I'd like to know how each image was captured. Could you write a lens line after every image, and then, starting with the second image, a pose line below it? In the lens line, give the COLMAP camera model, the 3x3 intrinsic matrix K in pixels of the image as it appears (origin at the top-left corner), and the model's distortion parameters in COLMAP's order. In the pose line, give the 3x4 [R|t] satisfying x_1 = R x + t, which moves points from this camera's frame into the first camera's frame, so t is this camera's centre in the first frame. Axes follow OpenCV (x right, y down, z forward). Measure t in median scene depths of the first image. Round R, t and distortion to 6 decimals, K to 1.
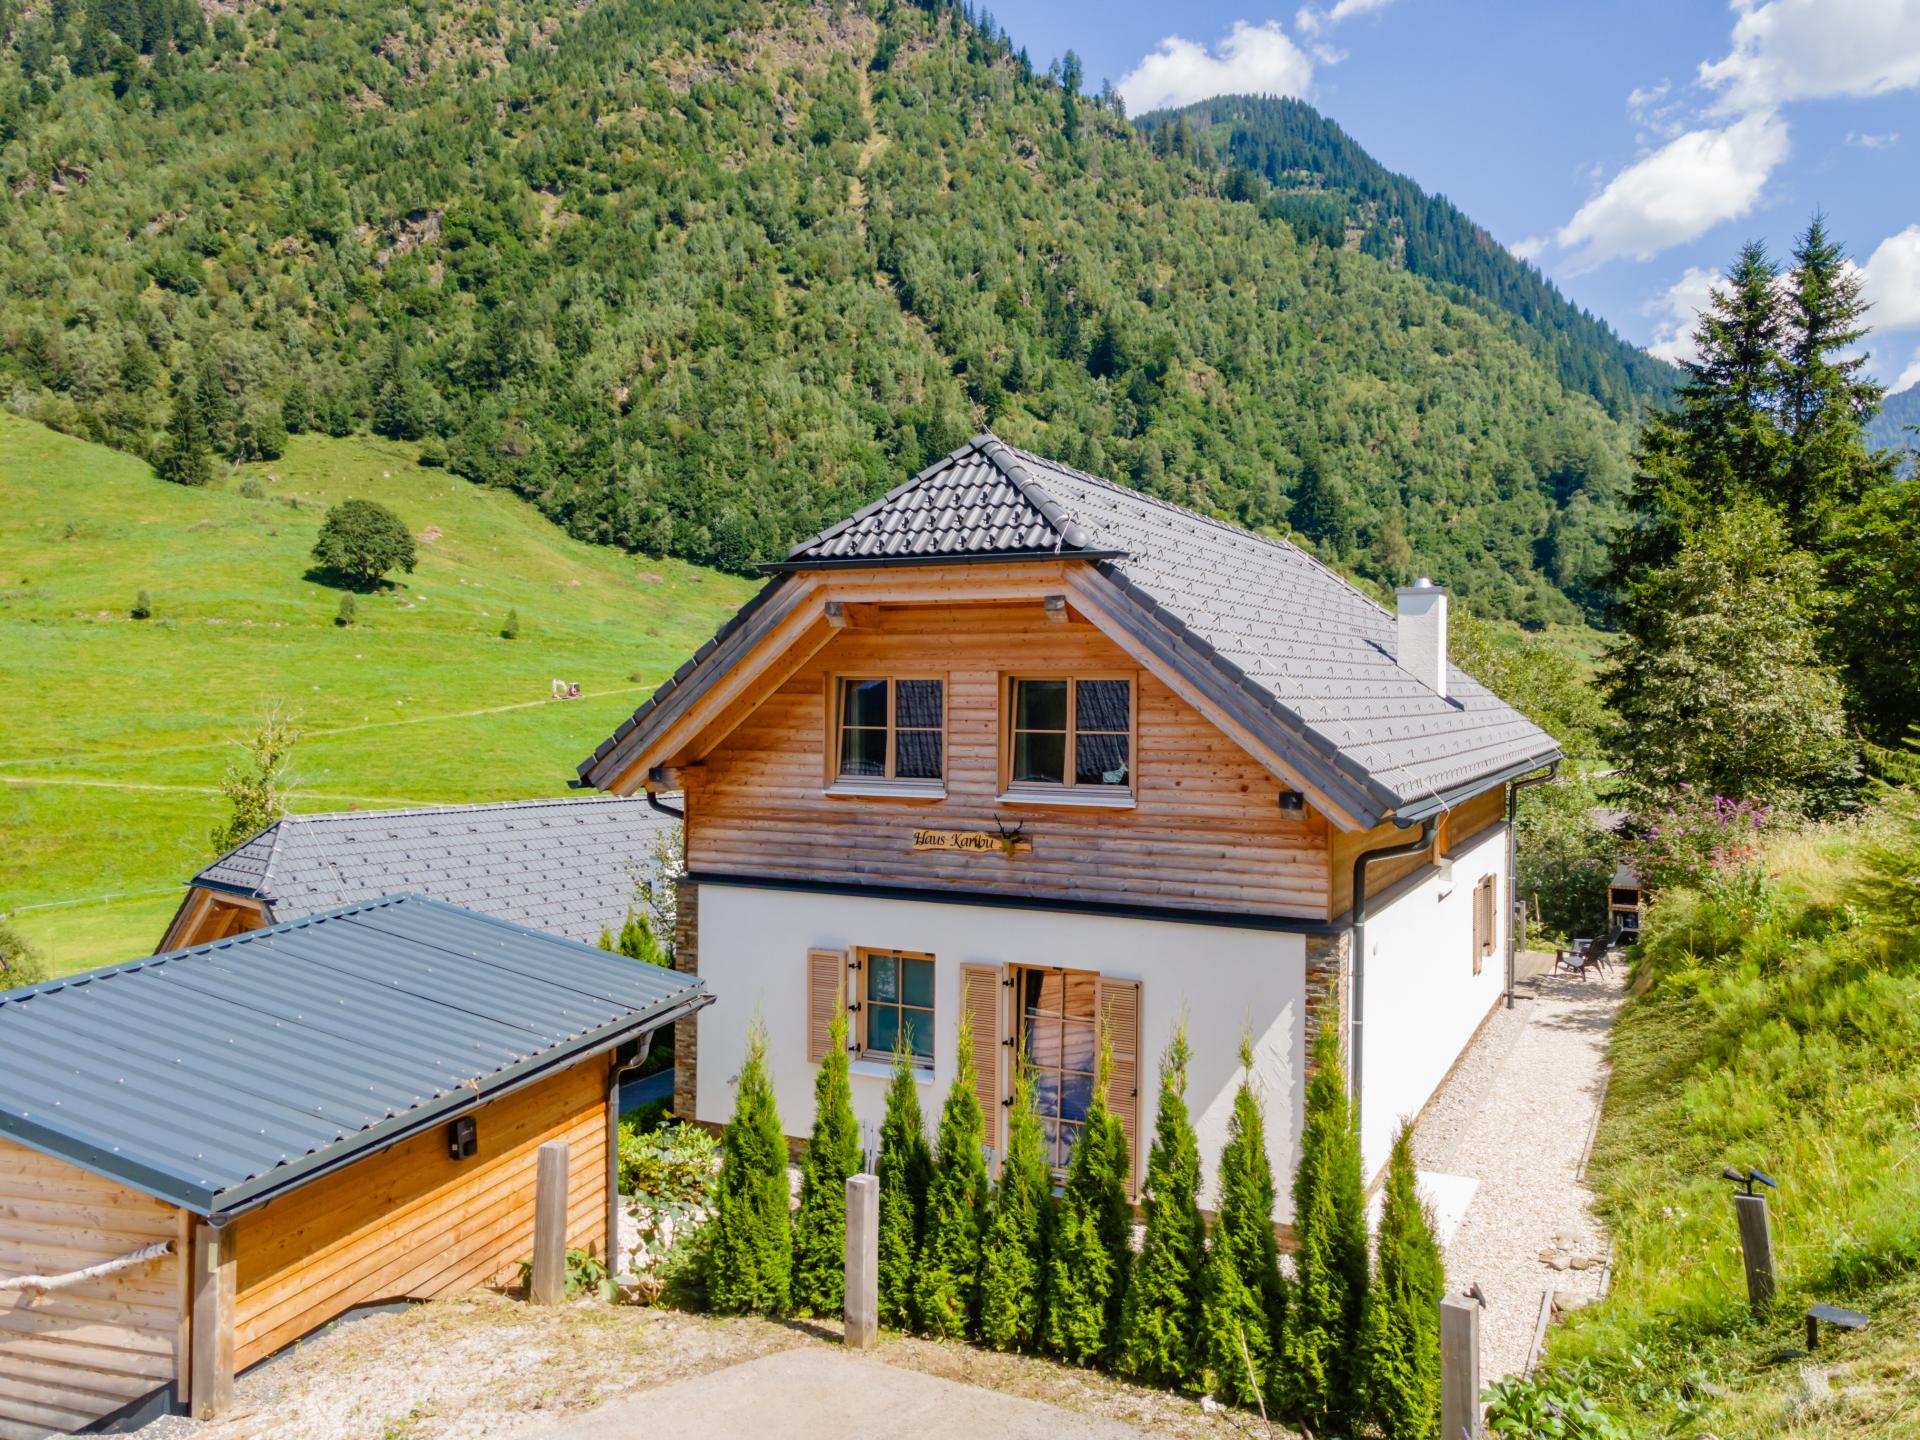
lens RADIAL K [[1439.2, 0, 988.2], [0, 1439.2, 731.4], [0, 0, 1]] dist [0.011293, 0.062913]
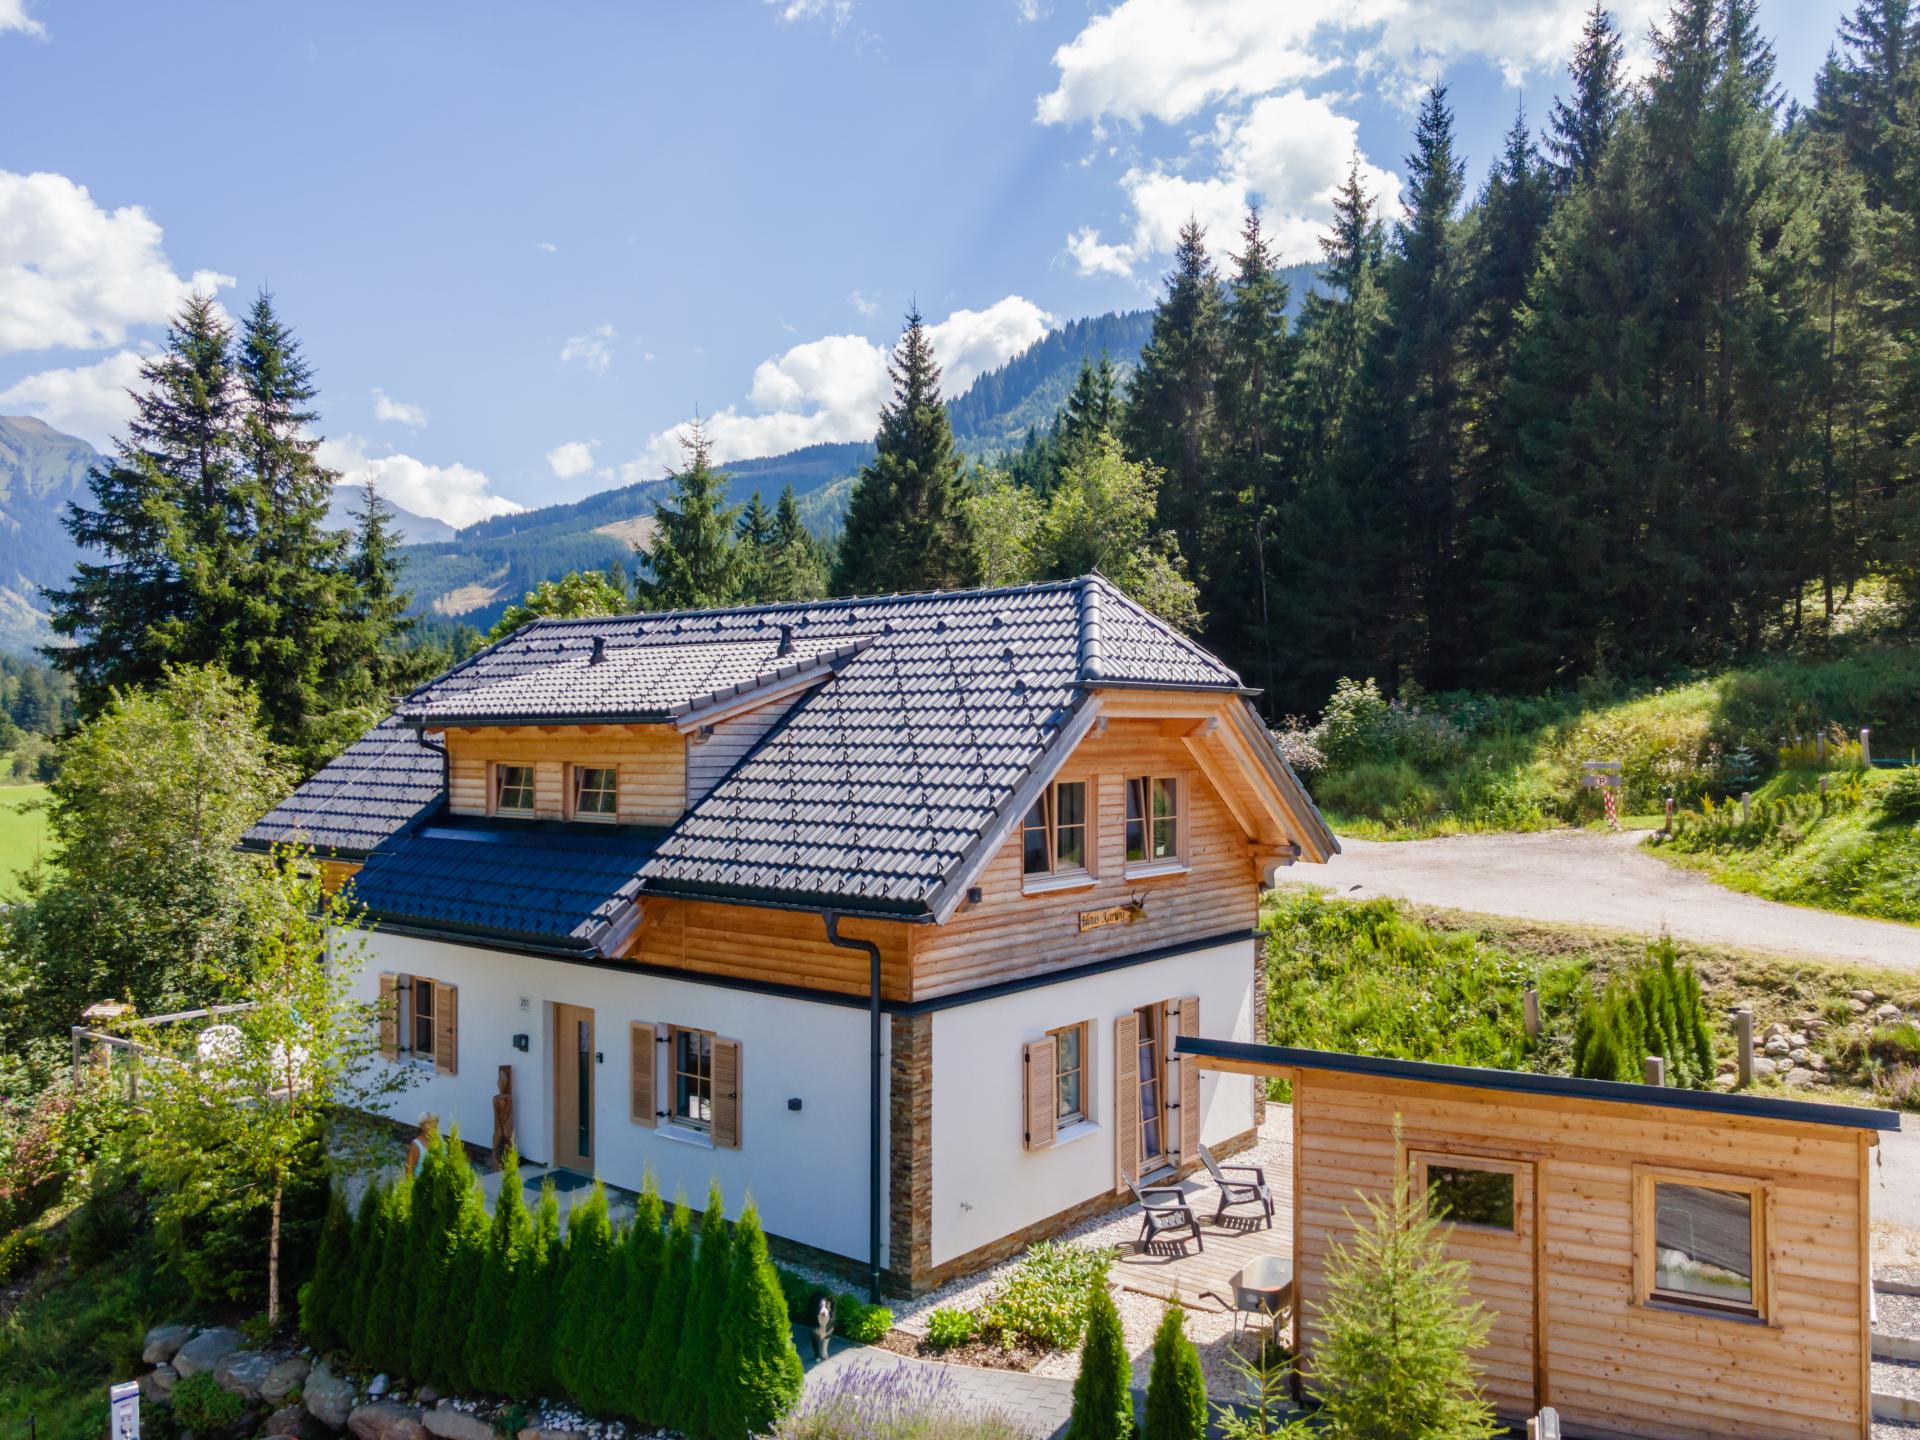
lens RADIAL K [[1463.9, 0, 984.5], [0, 1463.9, 726.6], [0, 0, 1]] dist [0.001274, 0.082005]
pose [[0.202036, -0.005567, 0.979362, -1.217293], [0.022991, 0.999735, 0.000940, -0.083987], [-0.979108, 0.022327, 0.202111, 0.847746]]
